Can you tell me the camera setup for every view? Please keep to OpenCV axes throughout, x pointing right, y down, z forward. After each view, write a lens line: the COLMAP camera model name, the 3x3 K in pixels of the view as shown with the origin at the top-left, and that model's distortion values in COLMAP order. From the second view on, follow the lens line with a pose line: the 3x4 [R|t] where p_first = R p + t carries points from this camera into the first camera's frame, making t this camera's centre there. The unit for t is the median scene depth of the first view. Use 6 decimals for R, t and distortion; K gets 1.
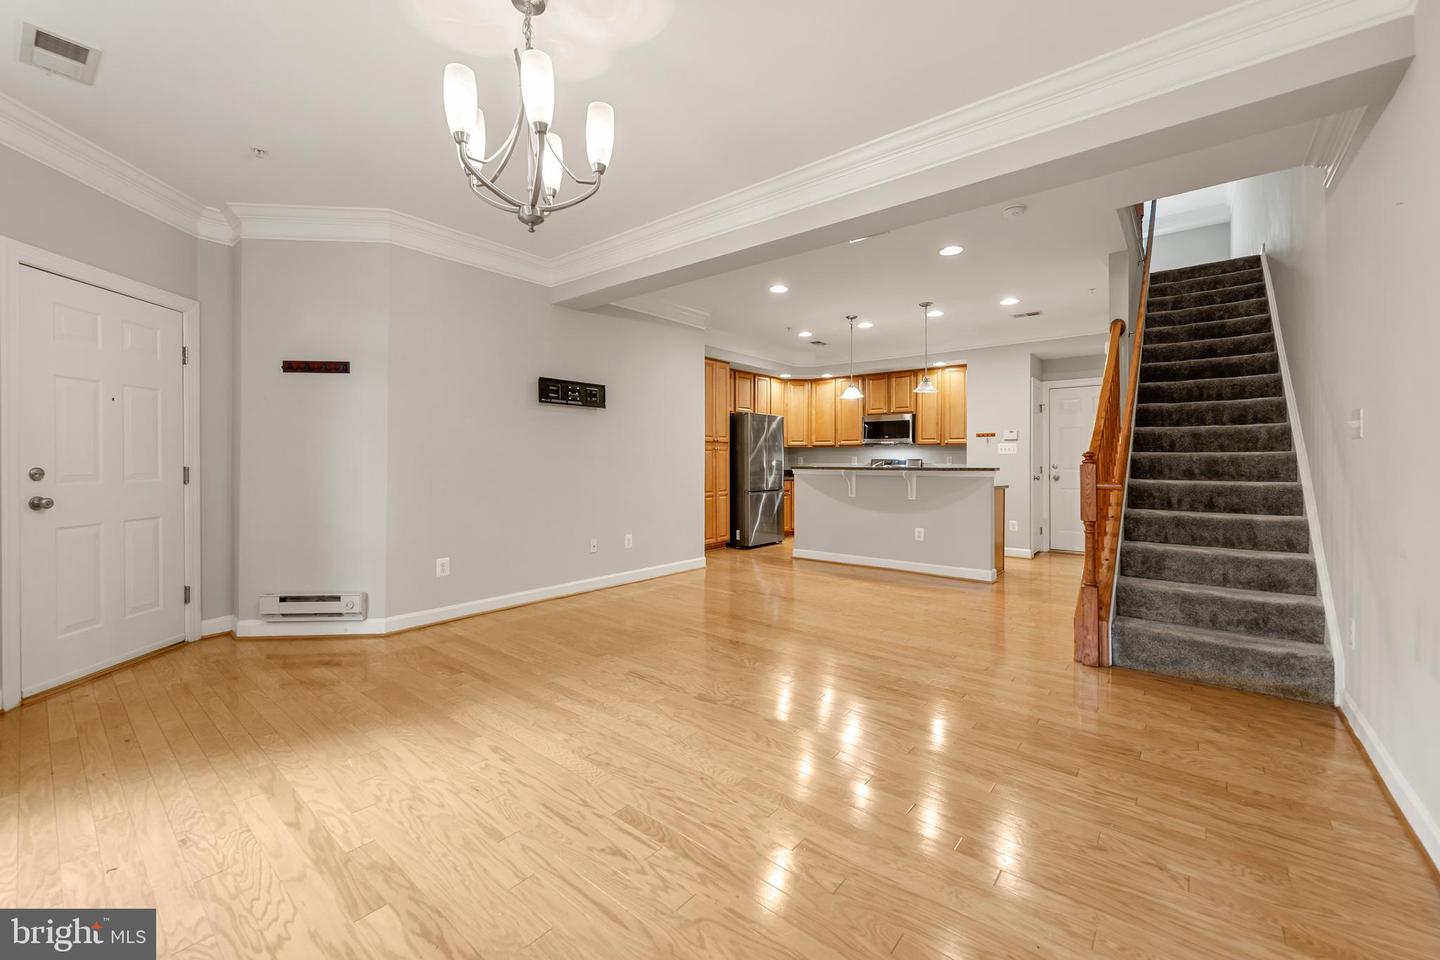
lens RADIAL K [[578.7, 0, 714.8], [0, 578.7, 457.0], [0, 0, 1]] dist [-0.001622, -0.000062]
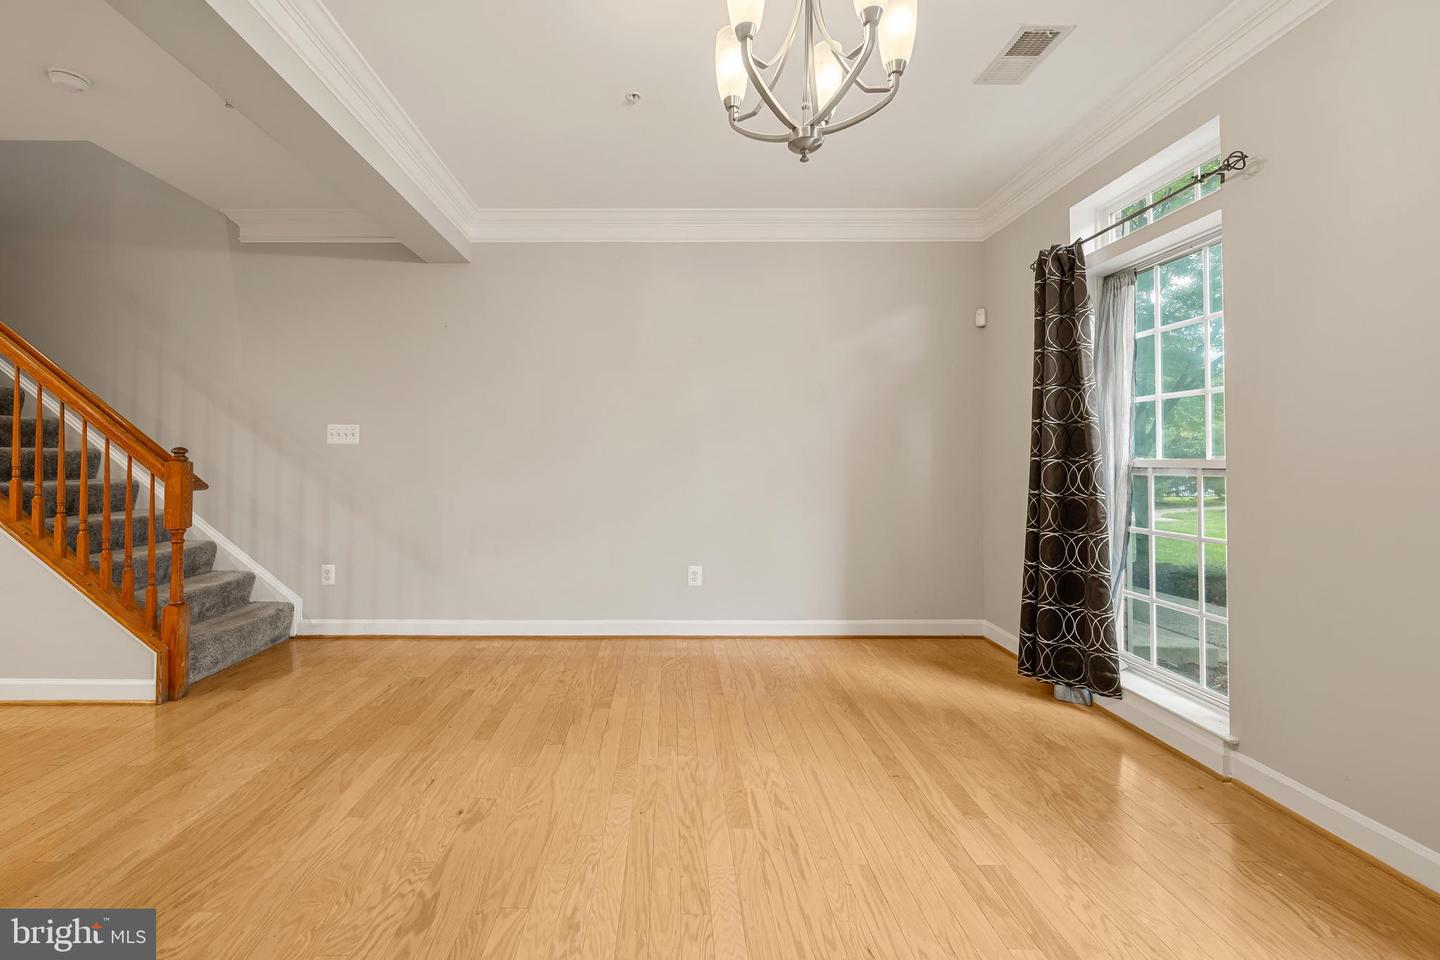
lens RADIAL K [[604.9, 0, 667.4], [0, 604.9, 440.1], [0, 0, 1]] dist [0.000767, -0.000226]
pose [[-0.635276, 0.019201, 0.772047, -0.590726], [-0.008289, 0.999464, -0.031678, 0.001811], [-0.772241, -0.026524, -0.634776, 1.187811]]
